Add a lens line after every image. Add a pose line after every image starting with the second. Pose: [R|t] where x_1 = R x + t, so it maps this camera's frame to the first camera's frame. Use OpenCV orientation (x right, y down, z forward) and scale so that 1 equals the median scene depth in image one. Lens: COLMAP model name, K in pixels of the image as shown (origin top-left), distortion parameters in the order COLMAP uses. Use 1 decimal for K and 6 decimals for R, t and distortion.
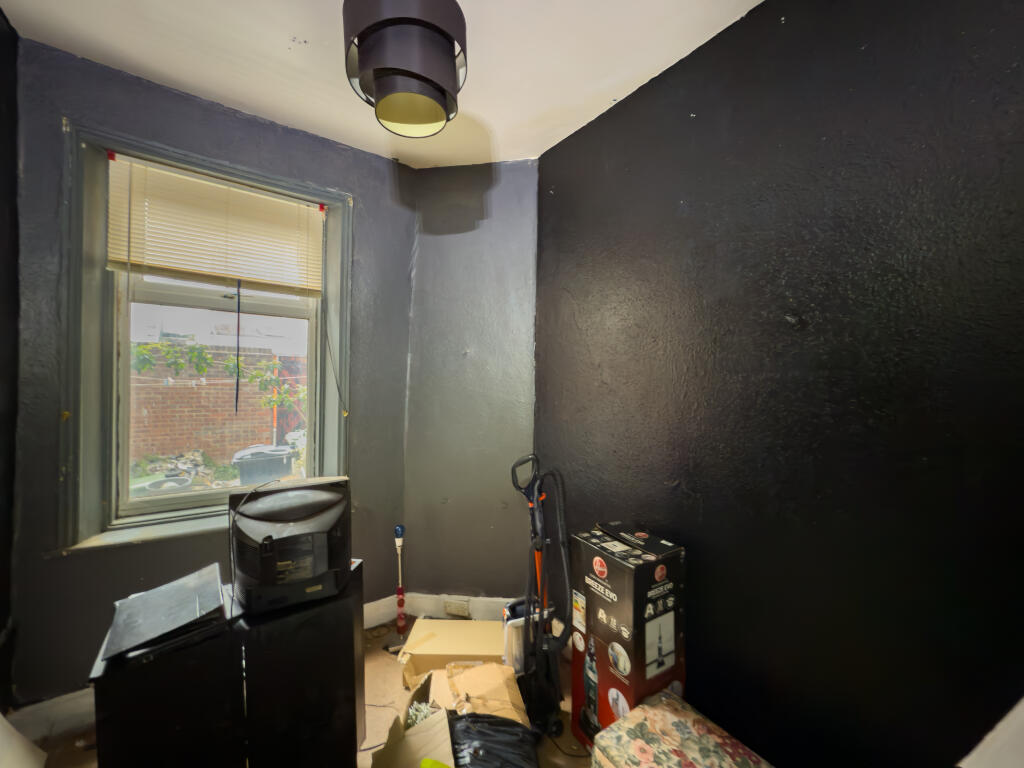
lens RADIAL K [[414.0, 0, 507.3], [0, 414.0, 384.1], [0, 0, 1]] dist [-0.000230, 0.000075]
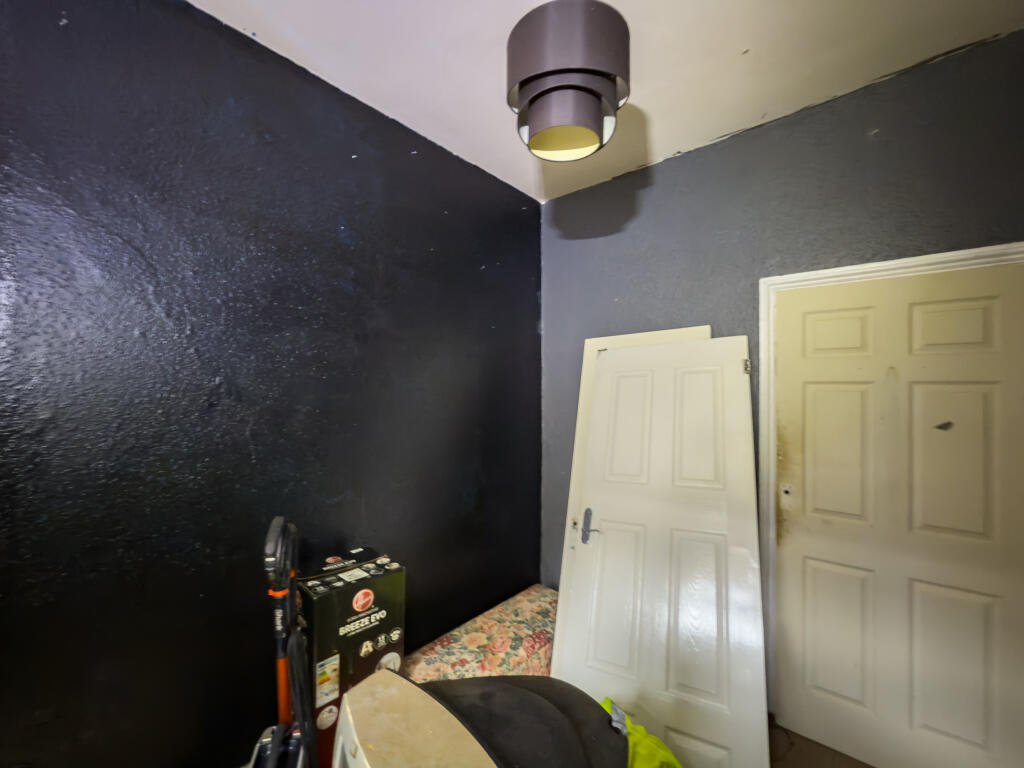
lens RADIAL K [[414.0, 0, 507.3], [0, 414.0, 384.1], [0, 0, 1]] dist [-0.000230, 0.000075]
pose [[-0.249666, -0.016395, 0.968193, -0.737223], [-0.001099, 0.999861, 0.016648, -0.062739], [-0.968331, 0.003093, -0.249649, 0.888692]]
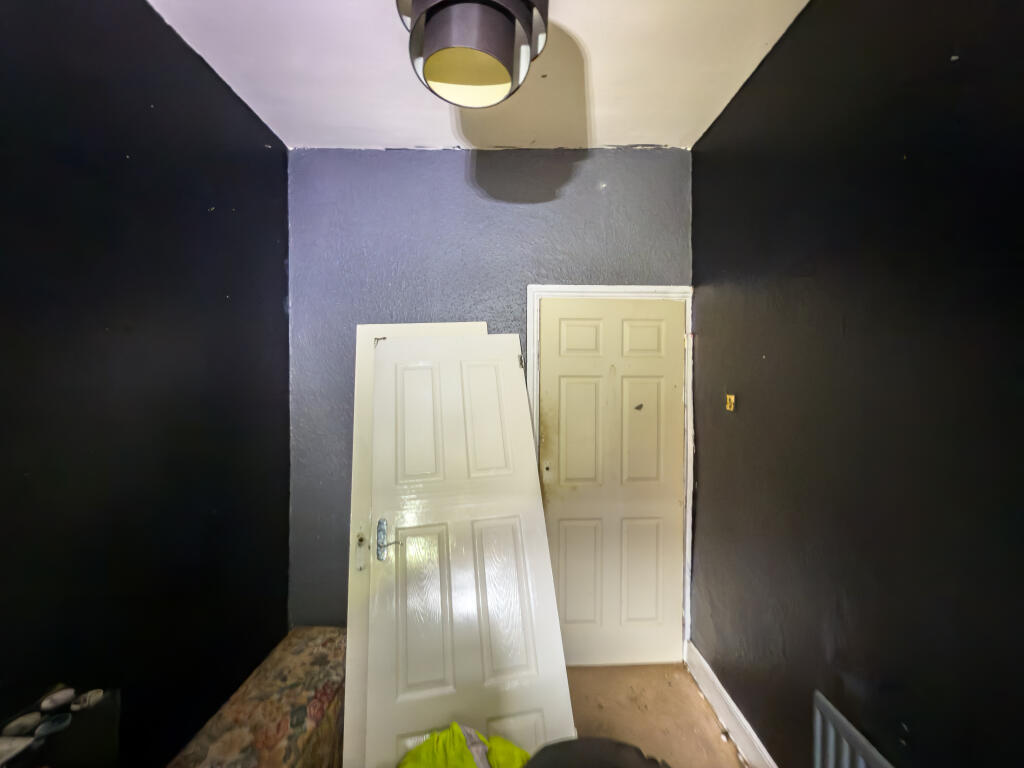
lens RADIAL K [[413.2, 0, 512.0], [0, 413.2, 384.0], [0, 0, 1]] dist [-0.000915, 0.000055]
pose [[-0.824993, -0.026100, 0.564540, -0.483338], [-0.015106, 0.999595, 0.024138, -0.053777], [-0.564941, 0.011385, -0.825053, 1.039653]]
